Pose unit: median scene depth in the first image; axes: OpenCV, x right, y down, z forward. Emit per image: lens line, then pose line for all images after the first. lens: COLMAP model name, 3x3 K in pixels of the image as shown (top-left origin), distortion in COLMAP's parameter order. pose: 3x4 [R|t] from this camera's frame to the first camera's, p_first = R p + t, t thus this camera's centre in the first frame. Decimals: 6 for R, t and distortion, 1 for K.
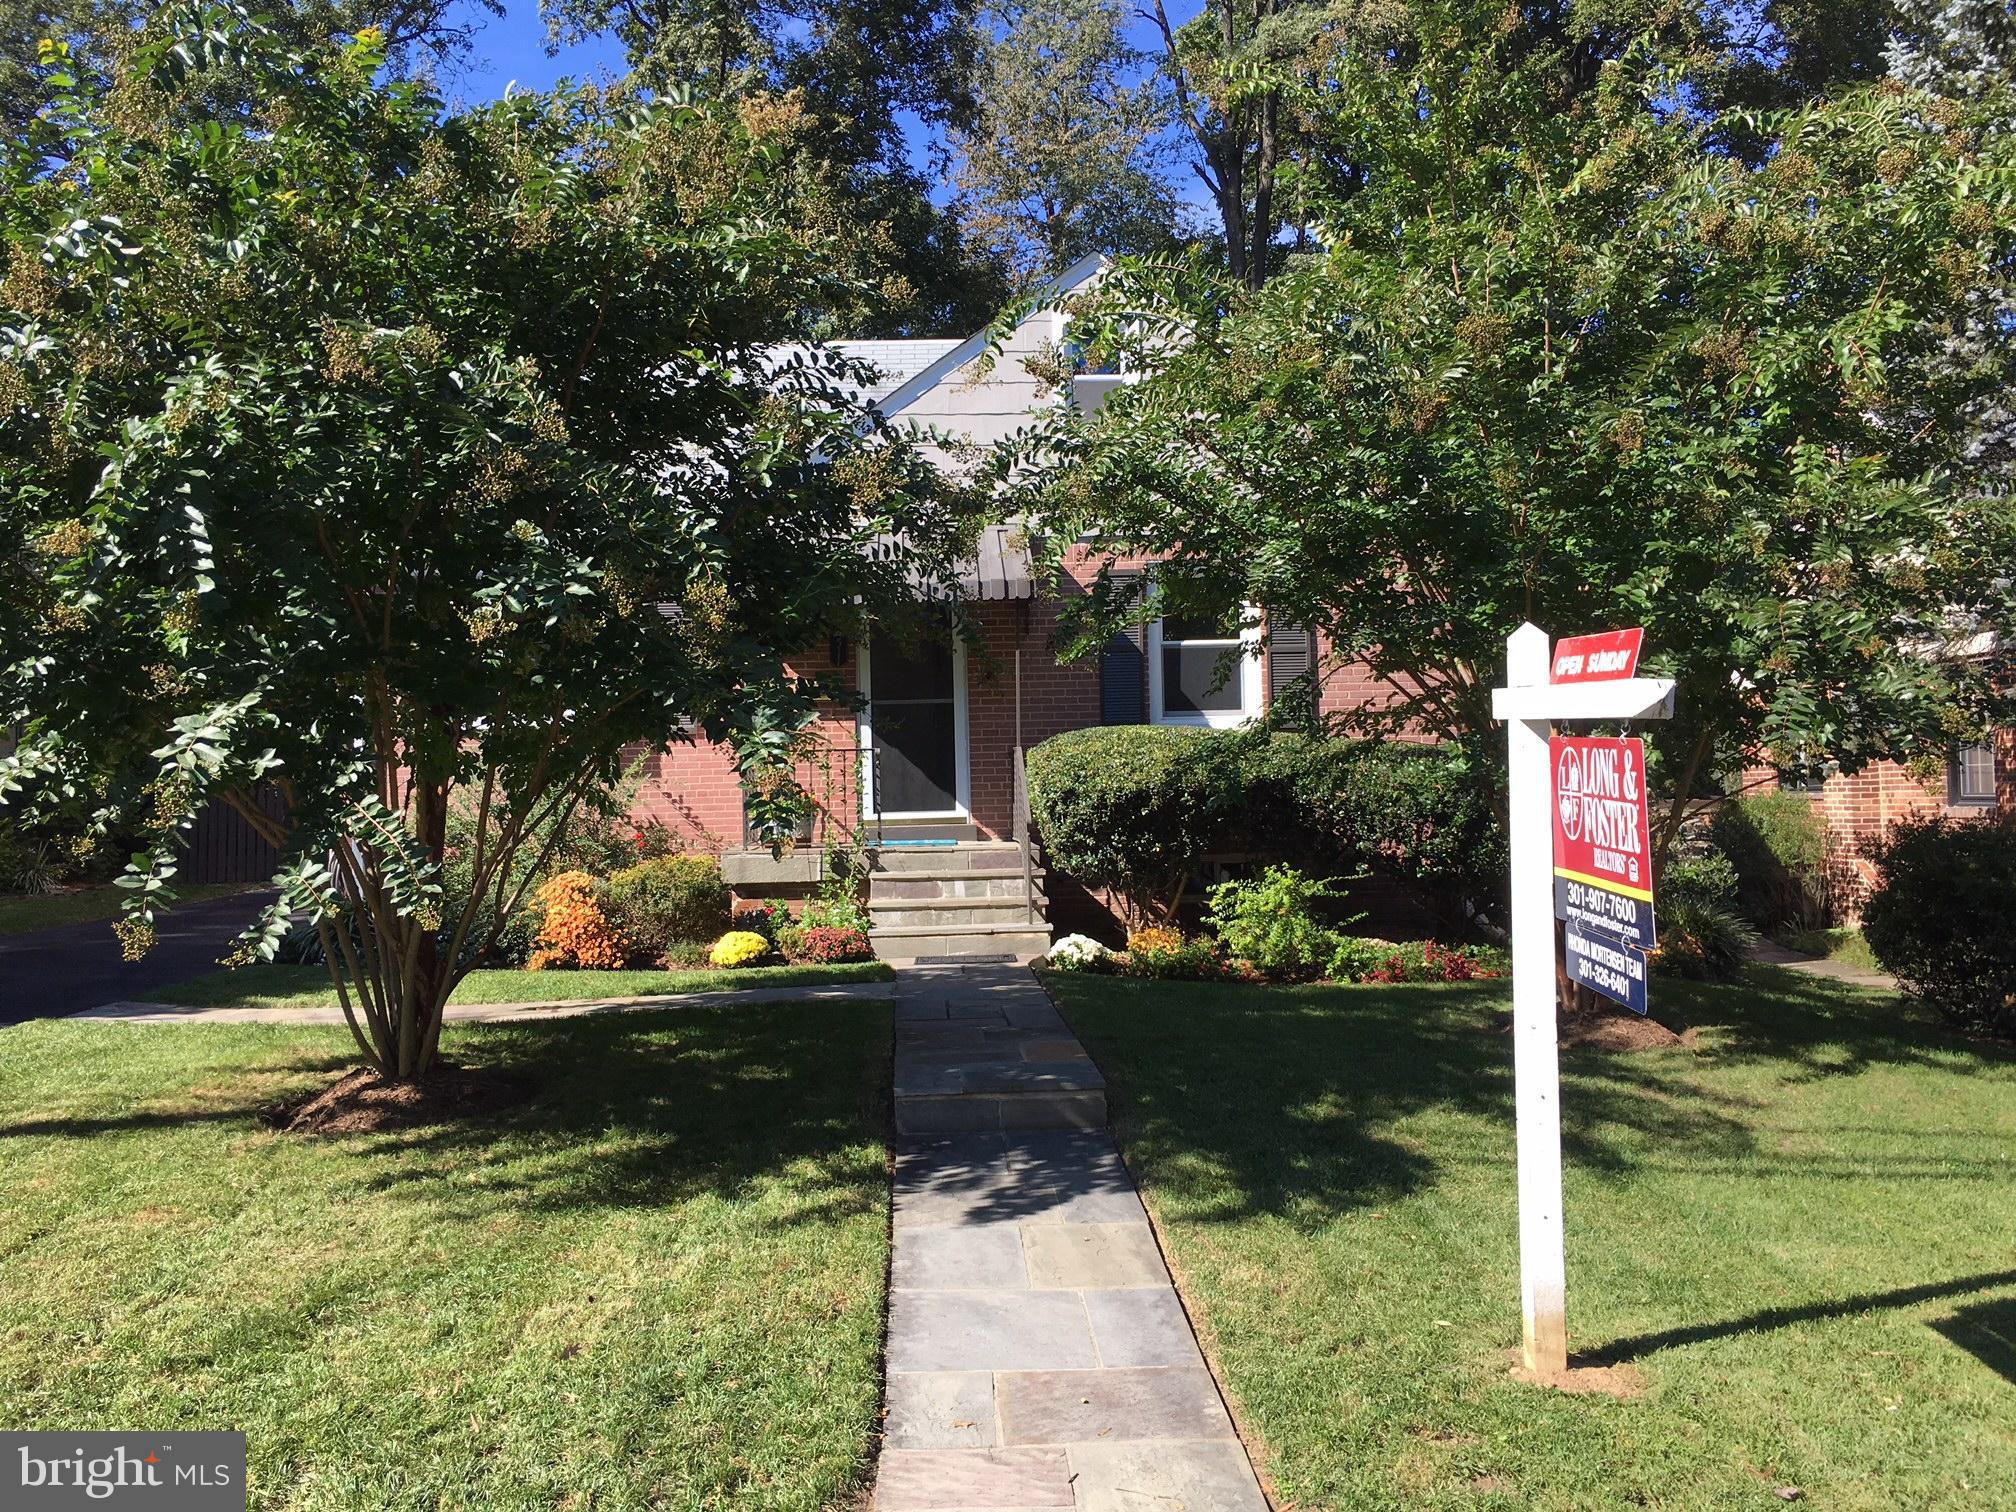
lens RADIAL K [[1702.4, 0, 1002.4], [0, 1702.4, 761.0], [0, 0, 1]] dist [0.033778, 0.003545]
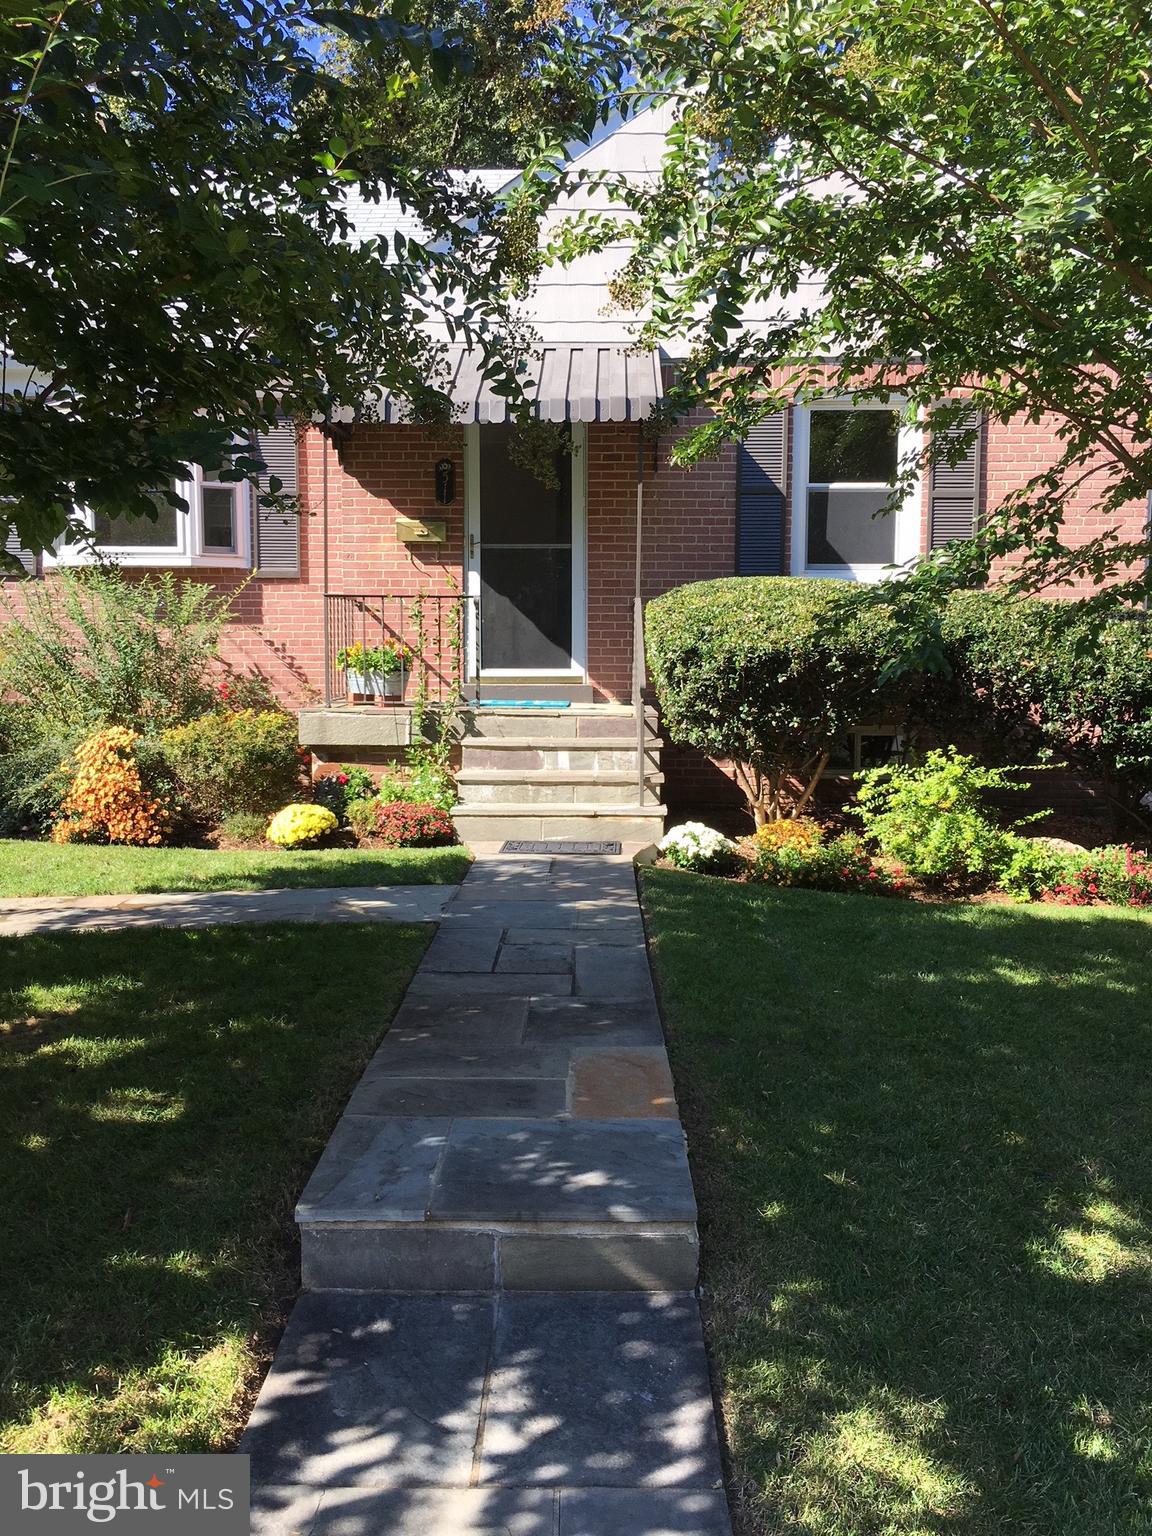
lens RADIAL K [[1297.0, 0, 619.6], [0, 1297.0, 773.9], [0, 0, 1]] dist [0.033778, 0.003545]
pose [[0.999004, 0.030049, -0.032996, 0.026799], [-0.026111, 0.993149, 0.113898, 0.006255], [0.036192, -0.112923, 0.992944, 0.361146]]
